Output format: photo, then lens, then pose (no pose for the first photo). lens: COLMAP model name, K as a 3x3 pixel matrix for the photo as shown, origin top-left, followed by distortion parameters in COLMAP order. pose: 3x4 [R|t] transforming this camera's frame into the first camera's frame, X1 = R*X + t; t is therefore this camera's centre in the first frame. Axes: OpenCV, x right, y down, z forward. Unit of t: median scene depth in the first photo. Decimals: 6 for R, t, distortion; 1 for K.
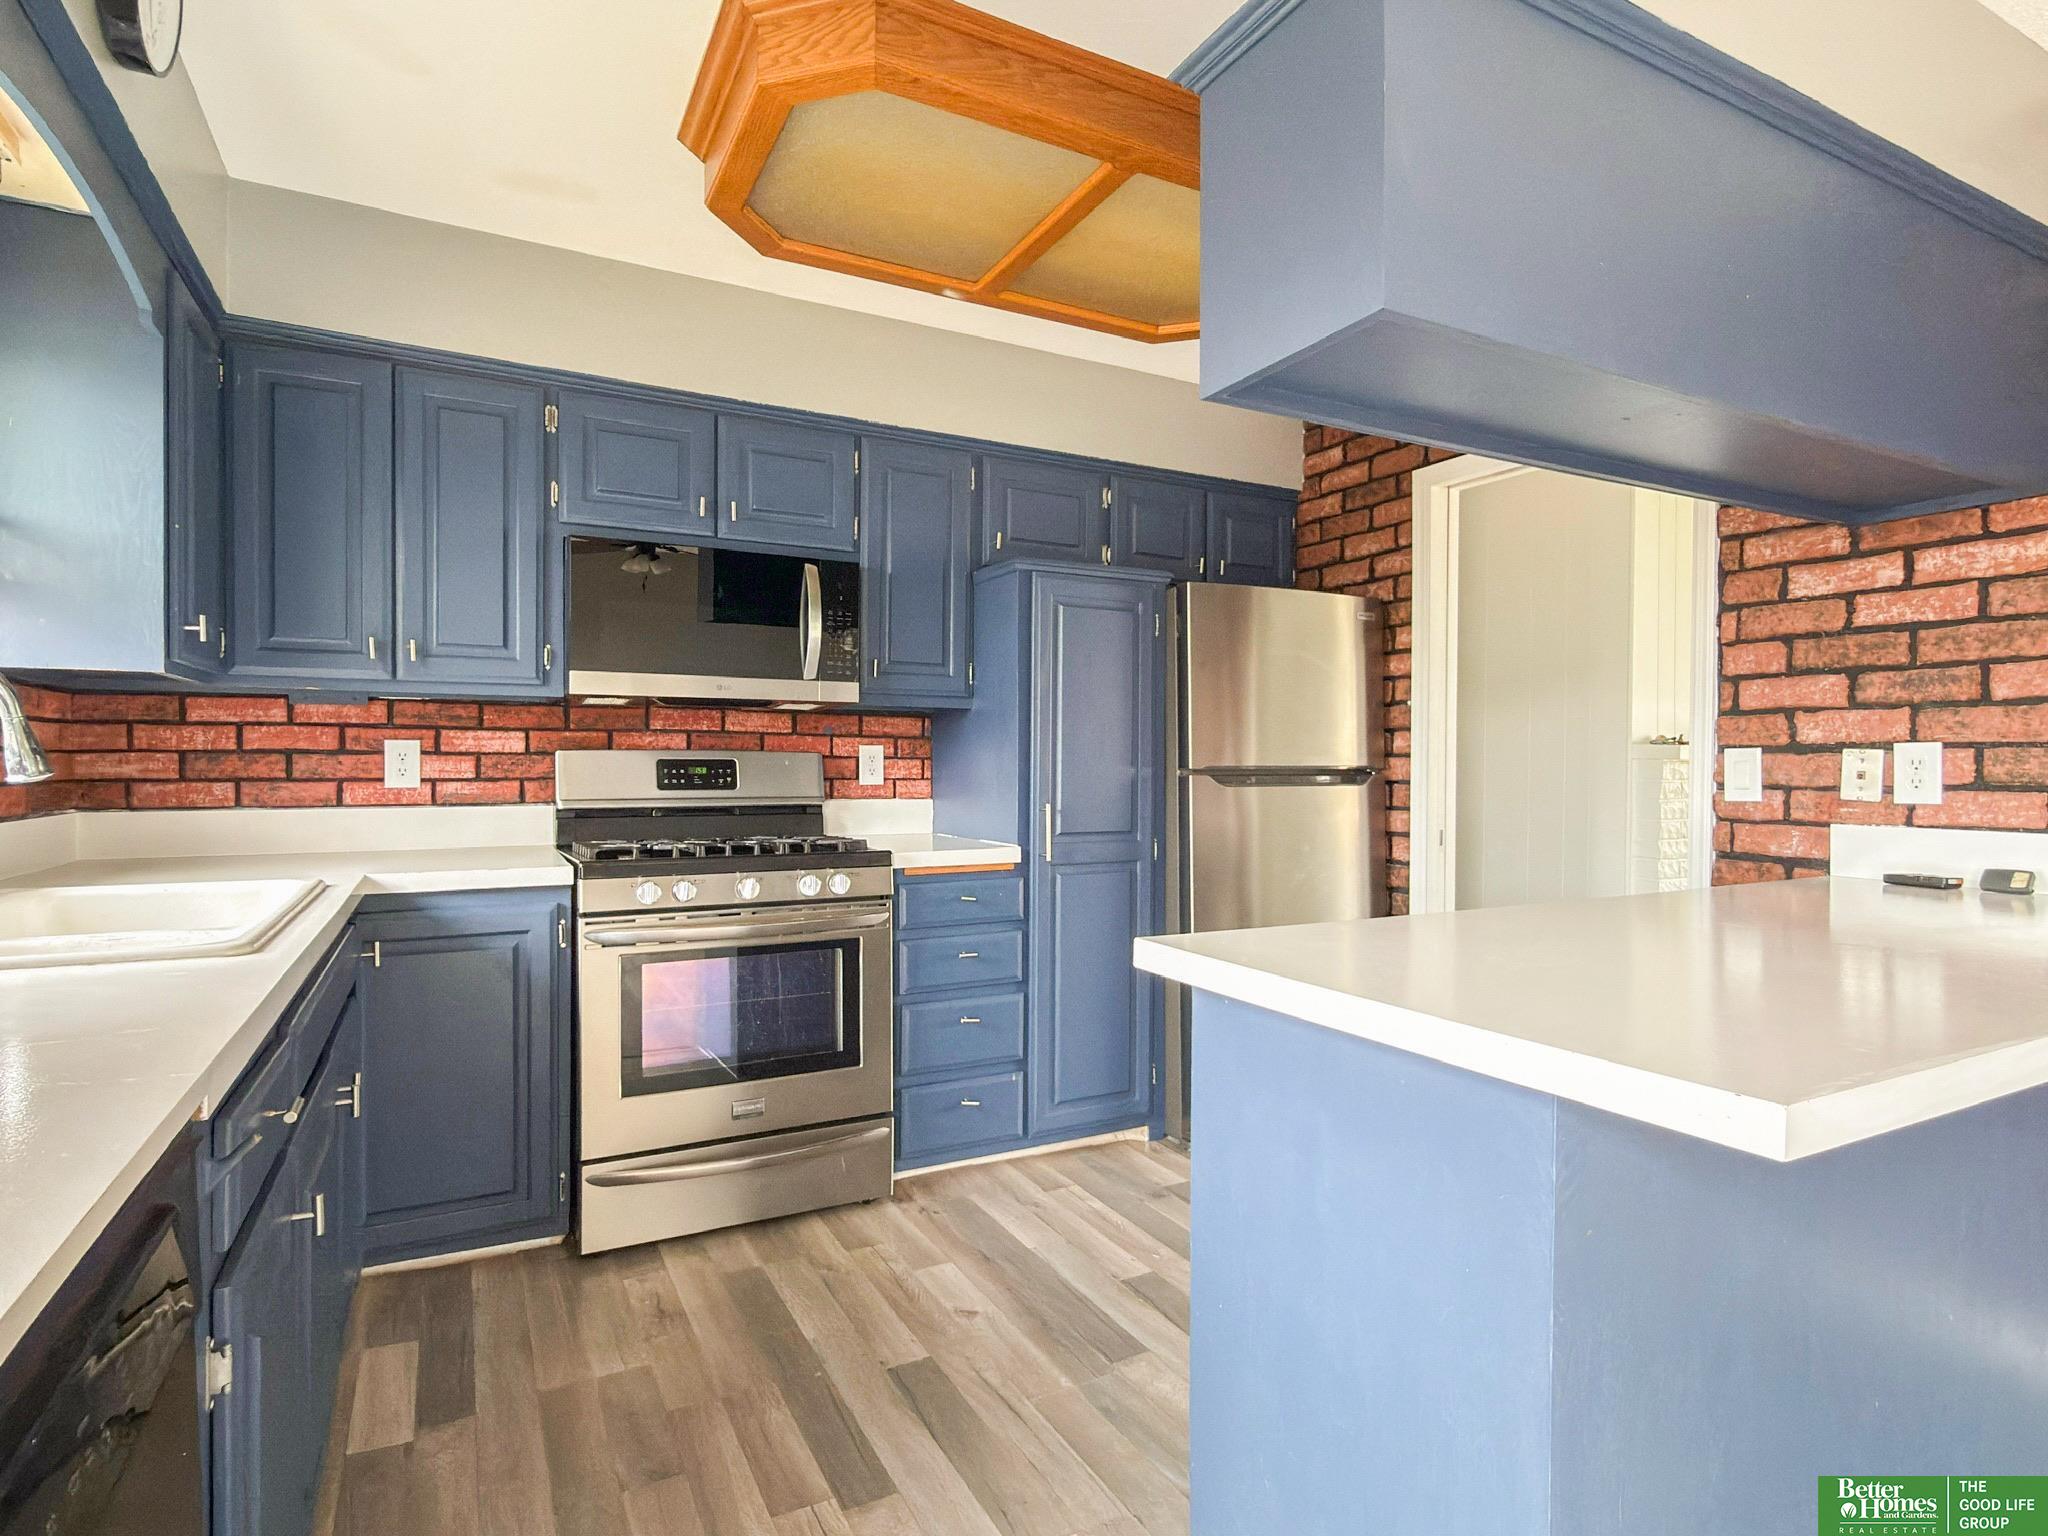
lens RADIAL K [[1074.4, 0, 1018.4], [0, 1074.4, 769.8], [0, 0, 1]] dist [-0.021678, -0.000396]
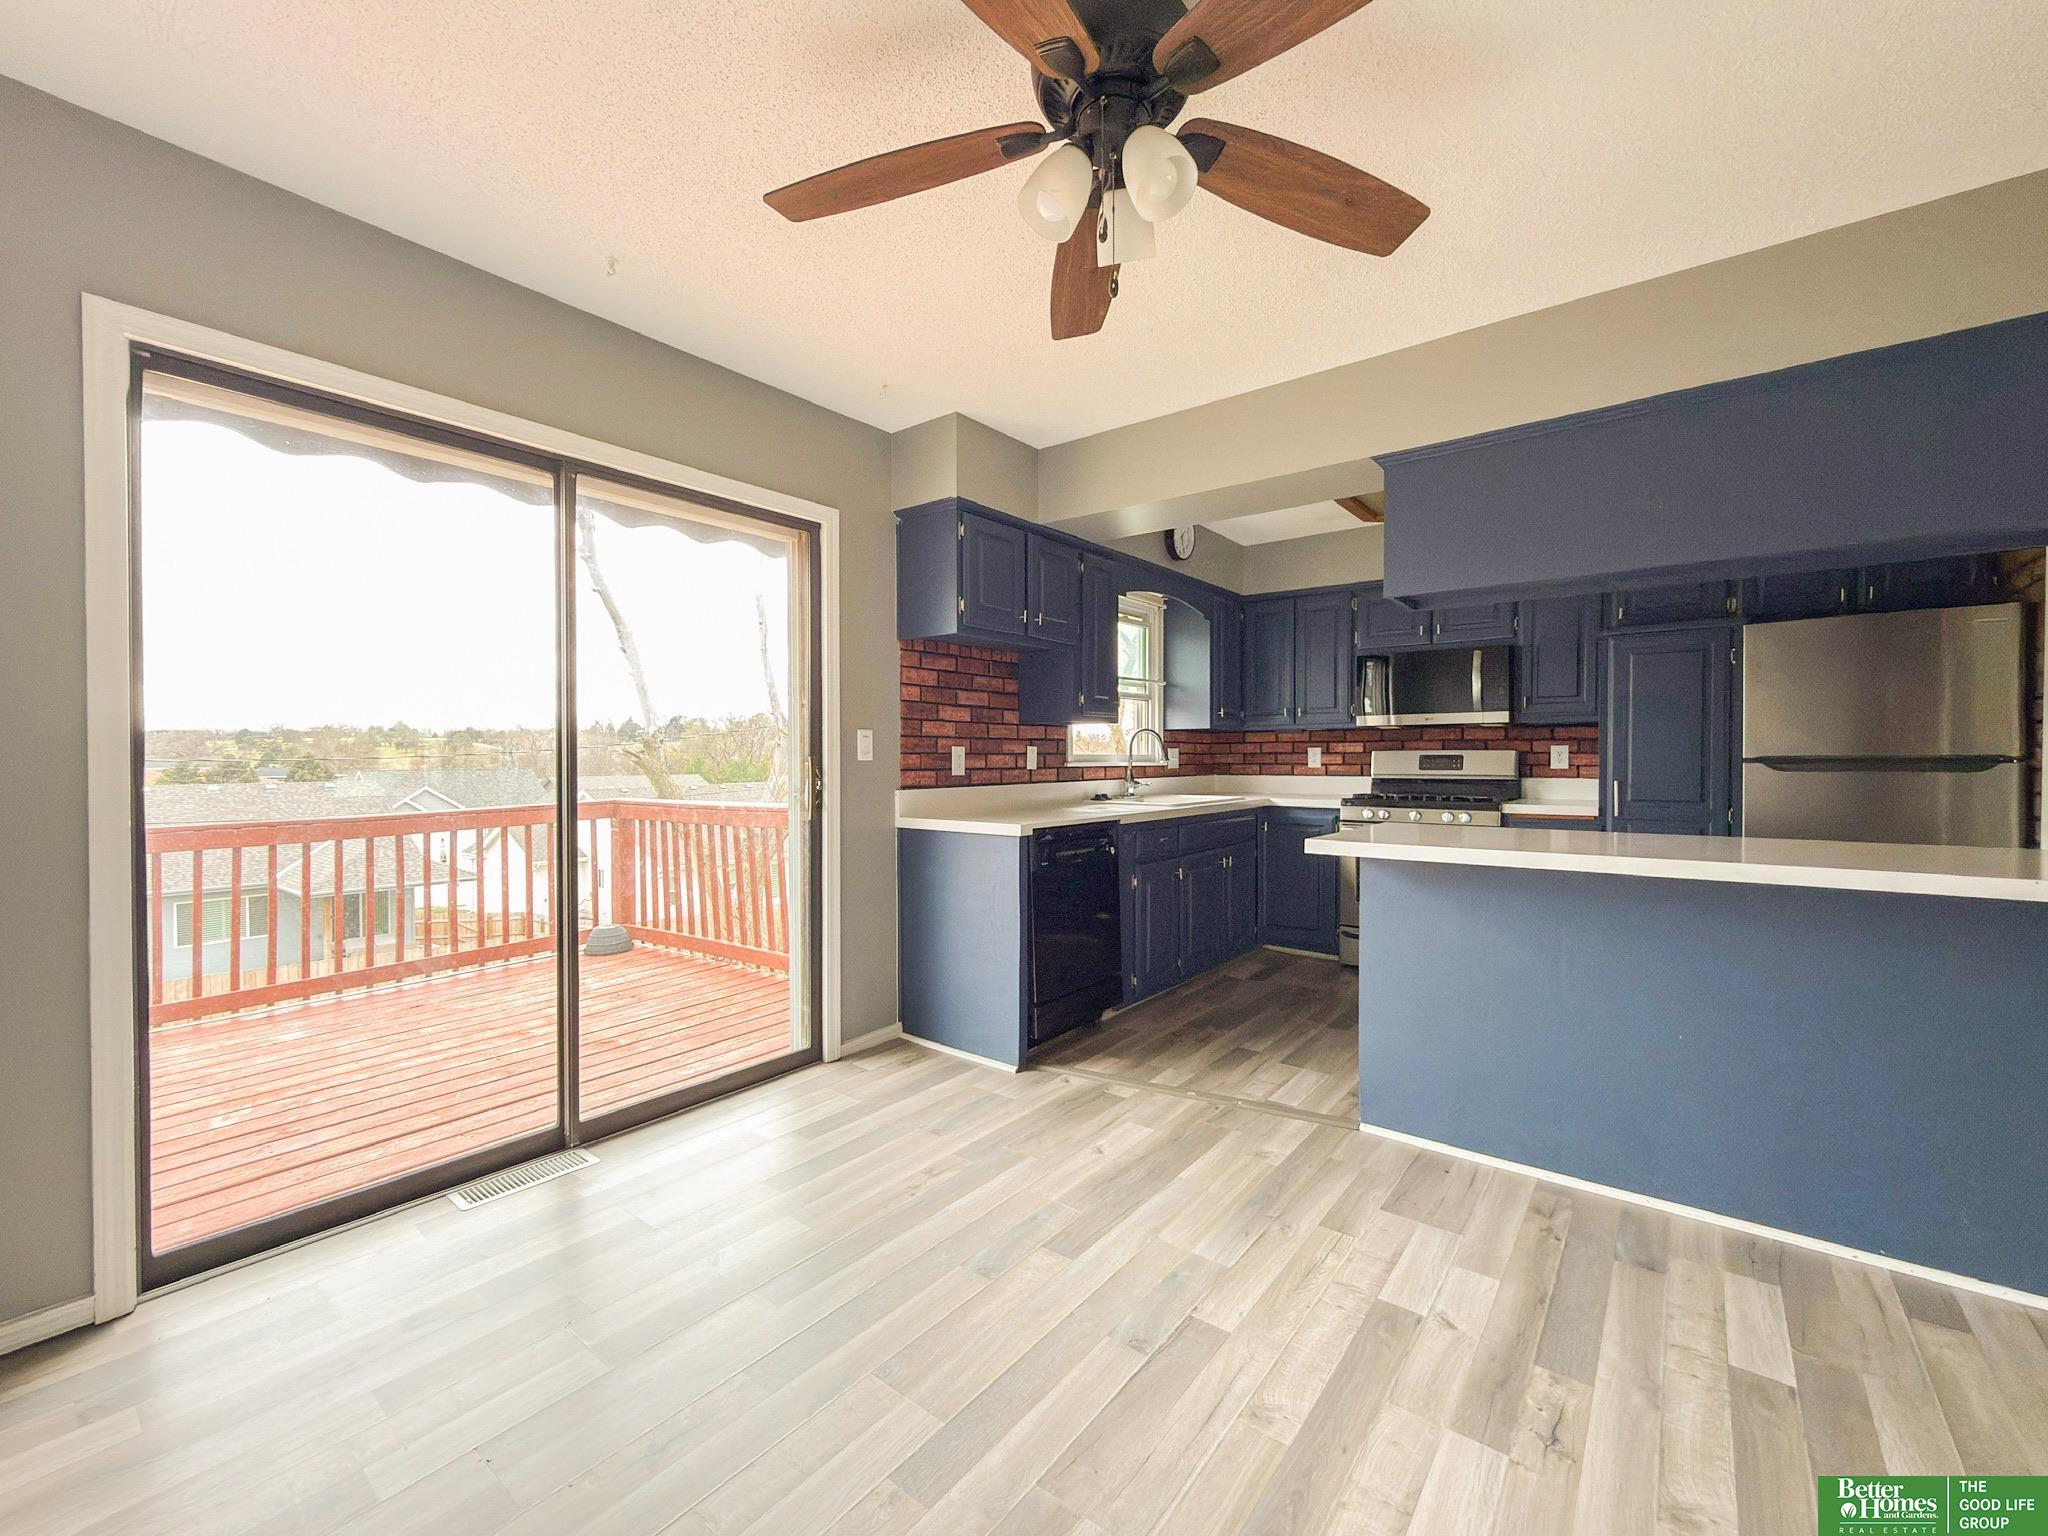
lens RADIAL K [[823.2, 0, 1046.4], [0, 823.2, 771.2], [0, 0, 1]] dist [-0.000503, 0.001067]
pose [[0.422799, 0.008340, -0.906185, 0.829861], [-0.000569, 0.999960, 0.008938, 0.008222], [0.906224, -0.003263, 0.422786, -0.318429]]
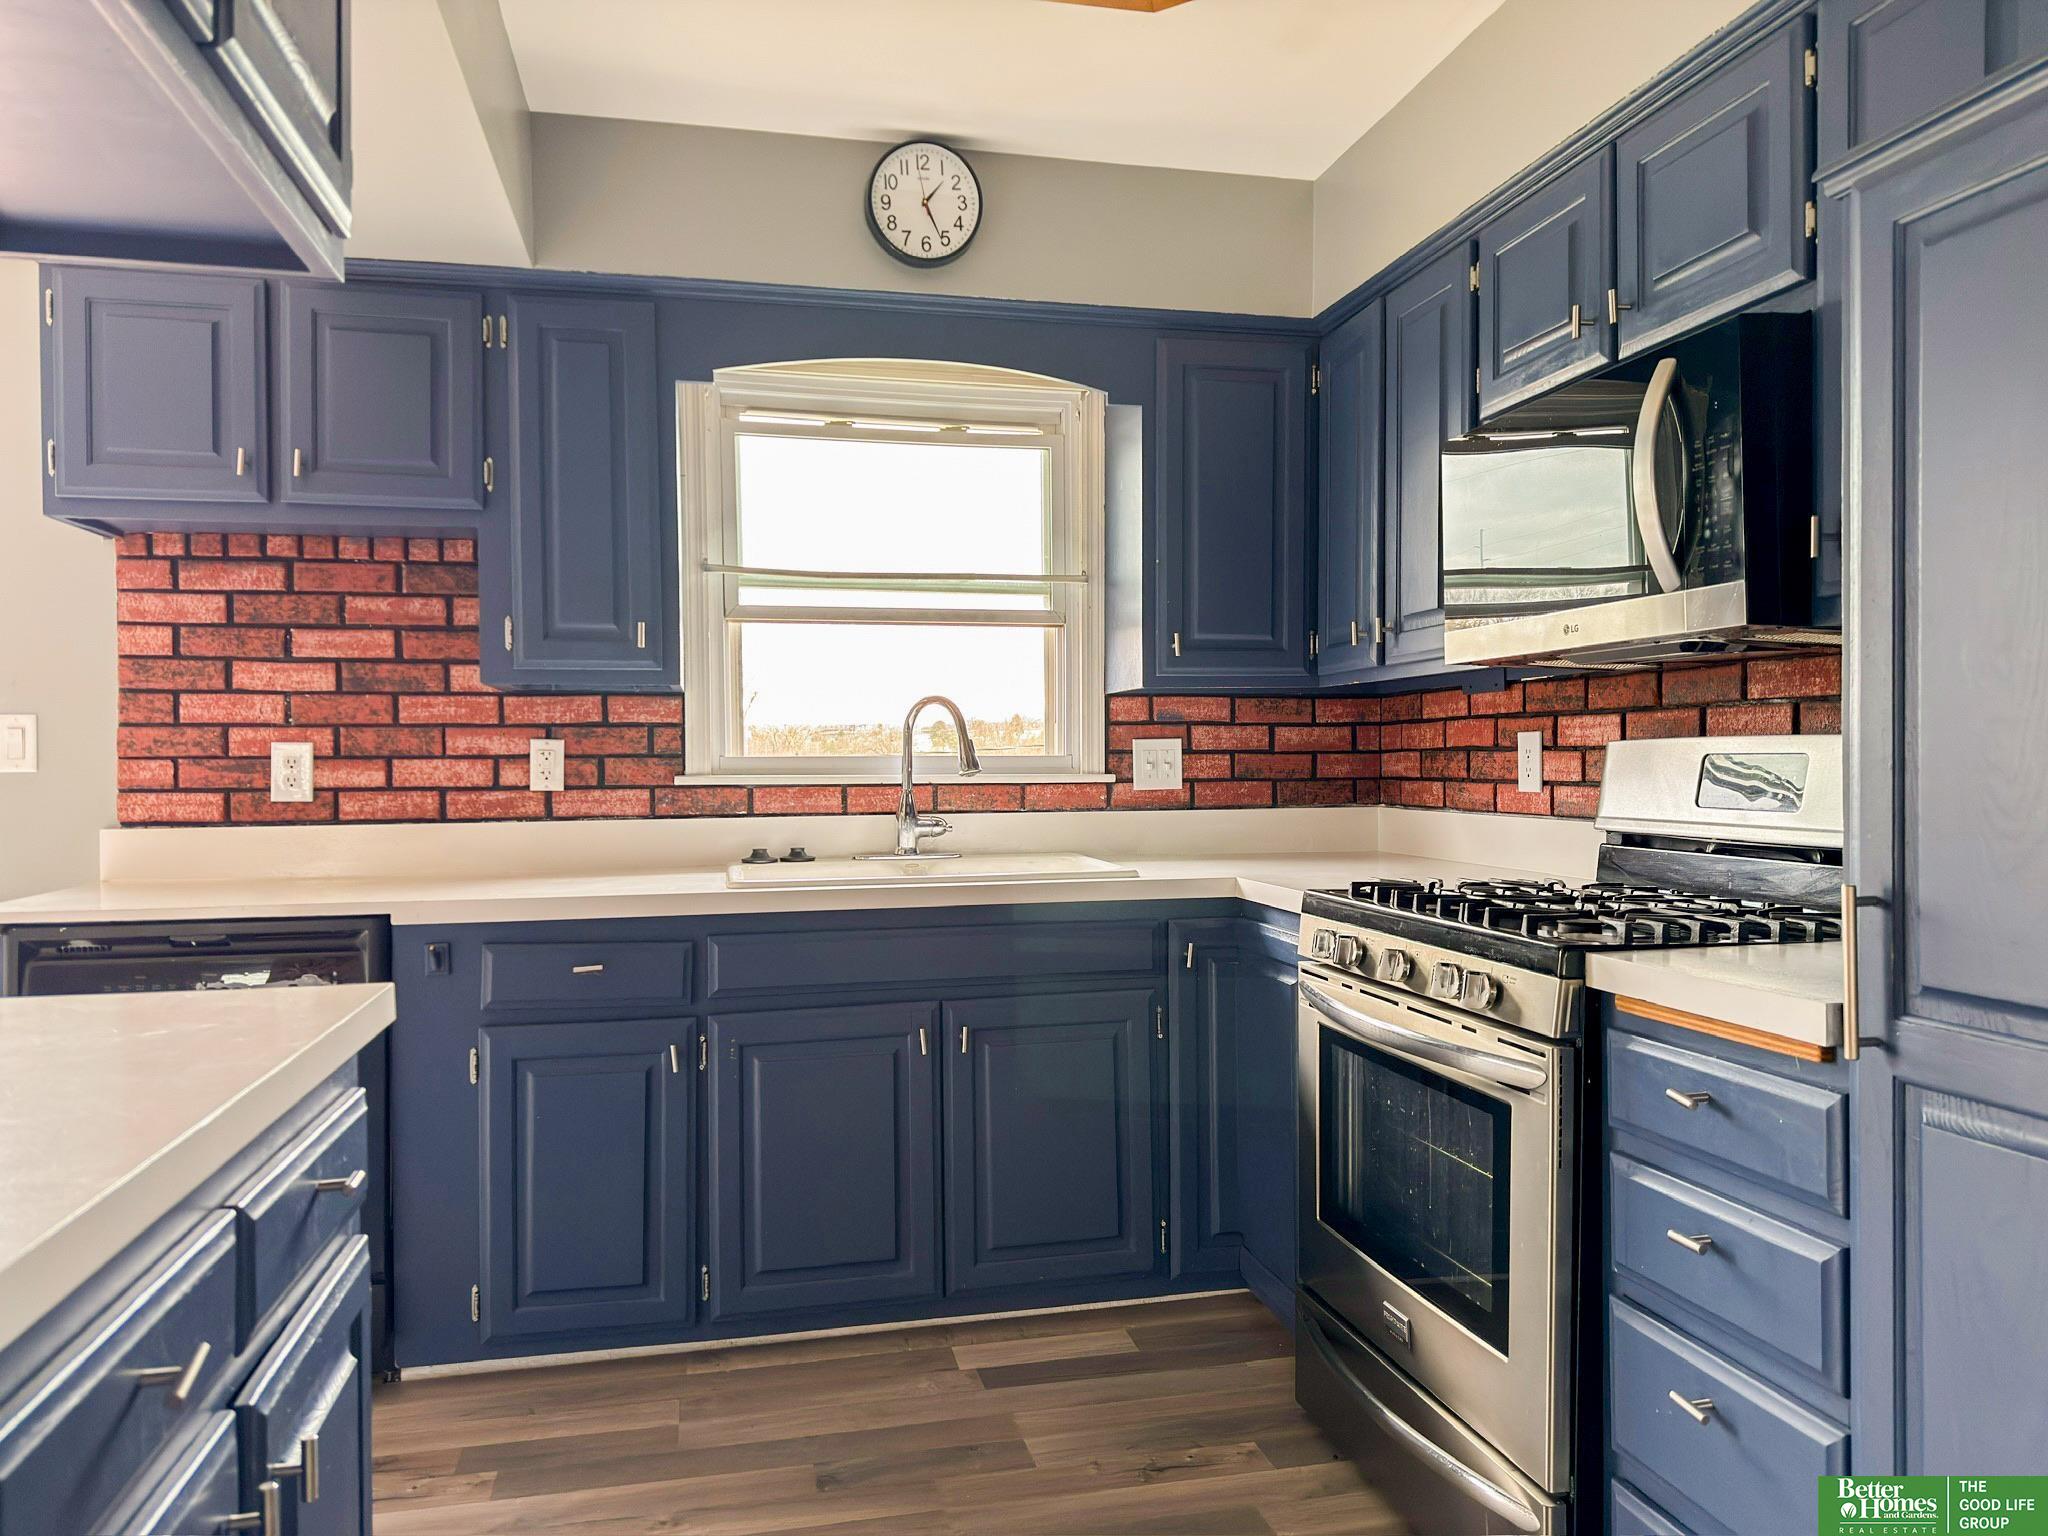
lens RADIAL K [[1408.9, 0, 991.6], [0, 1408.9, 797.7], [0, 0, 1]] dist [-0.013650, -0.010266]
pose [[-0.249258, 0.023356, -0.968155, 0.521444], [-0.001927, 0.999695, 0.024613, -0.004178], [0.968435, 0.008001, -0.249137, 0.866900]]
